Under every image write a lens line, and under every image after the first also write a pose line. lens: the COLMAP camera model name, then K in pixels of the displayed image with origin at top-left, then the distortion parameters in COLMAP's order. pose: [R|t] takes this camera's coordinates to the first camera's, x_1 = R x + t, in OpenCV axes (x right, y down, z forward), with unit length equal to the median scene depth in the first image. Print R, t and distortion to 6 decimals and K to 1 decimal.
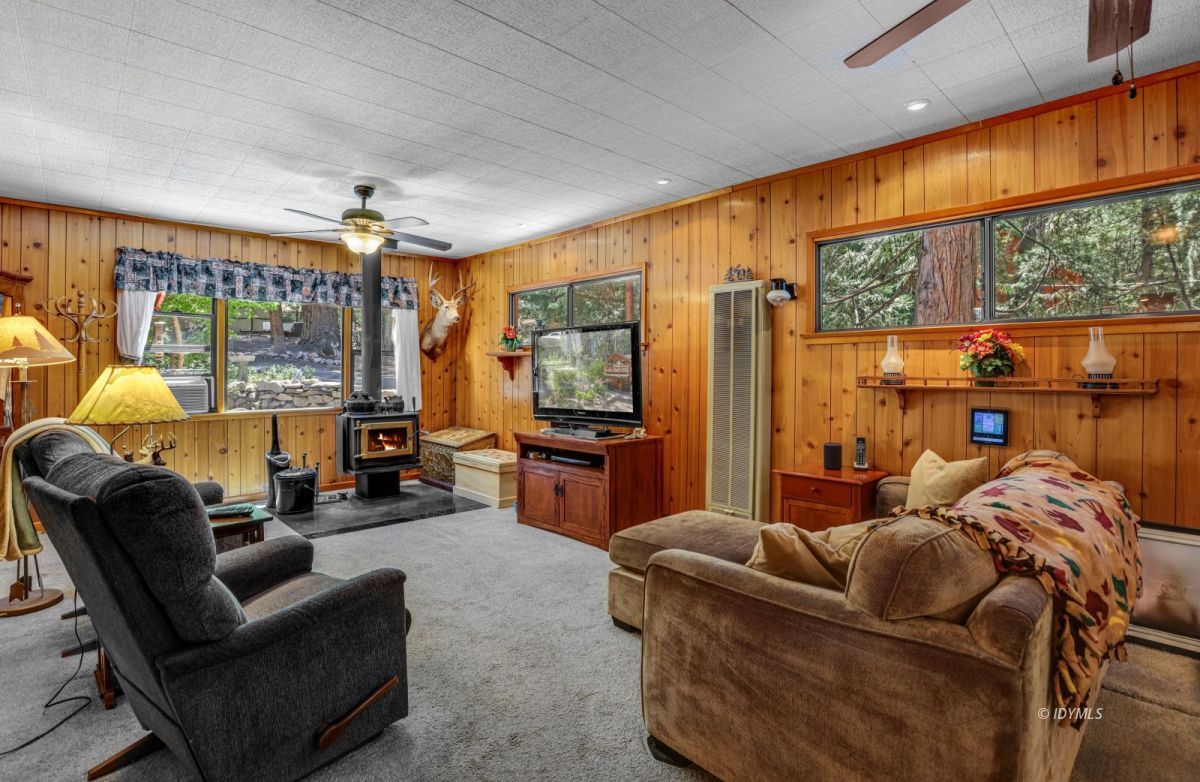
lens RADIAL K [[575.2, 0, 574.1], [0, 575.2, 363.8], [0, 0, 1]] dist [-0.000041, 0.000465]
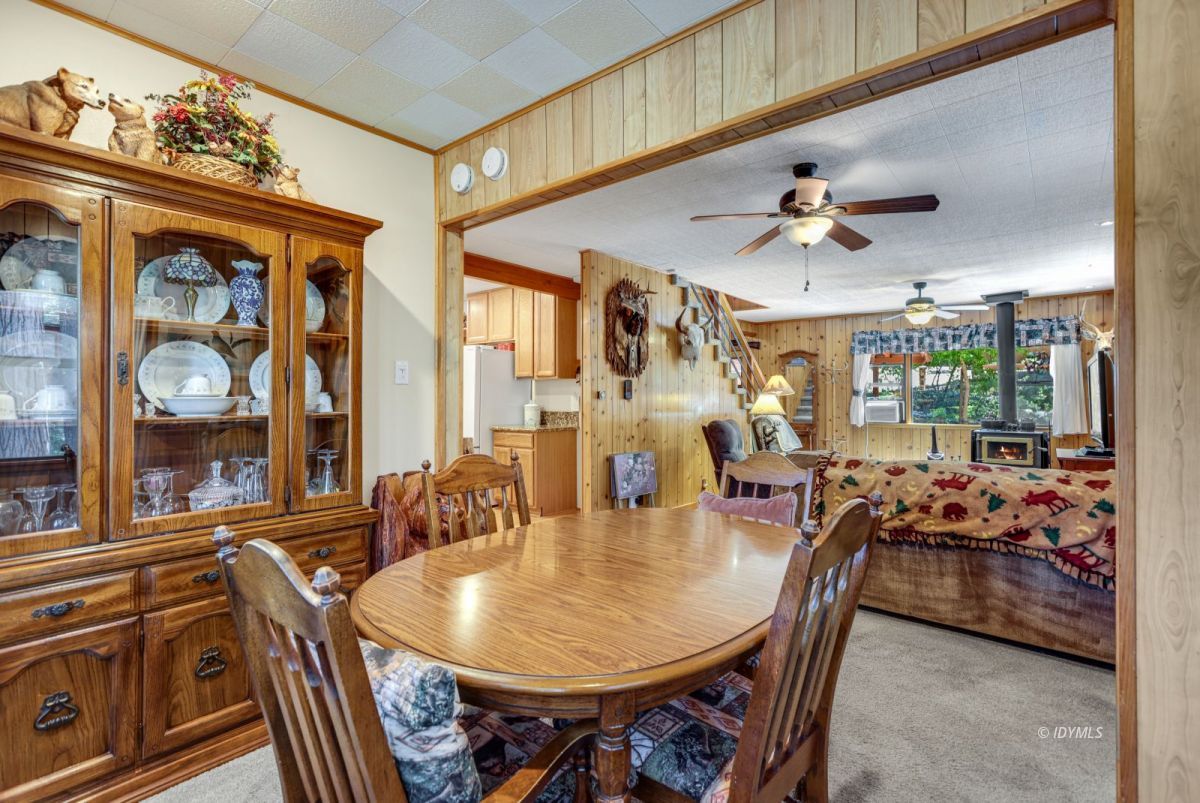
lens RADIAL K [[546.9, 0, 598.9], [0, 546.9, 389.8], [0, 0, 1]] dist [-0.001304, -0.000936]
pose [[0.169273, -0.013499, -0.985477, 0.750473], [0.007441, 0.999895, -0.012419, 0.002696], [0.985541, -0.005231, 0.169356, -0.114985]]
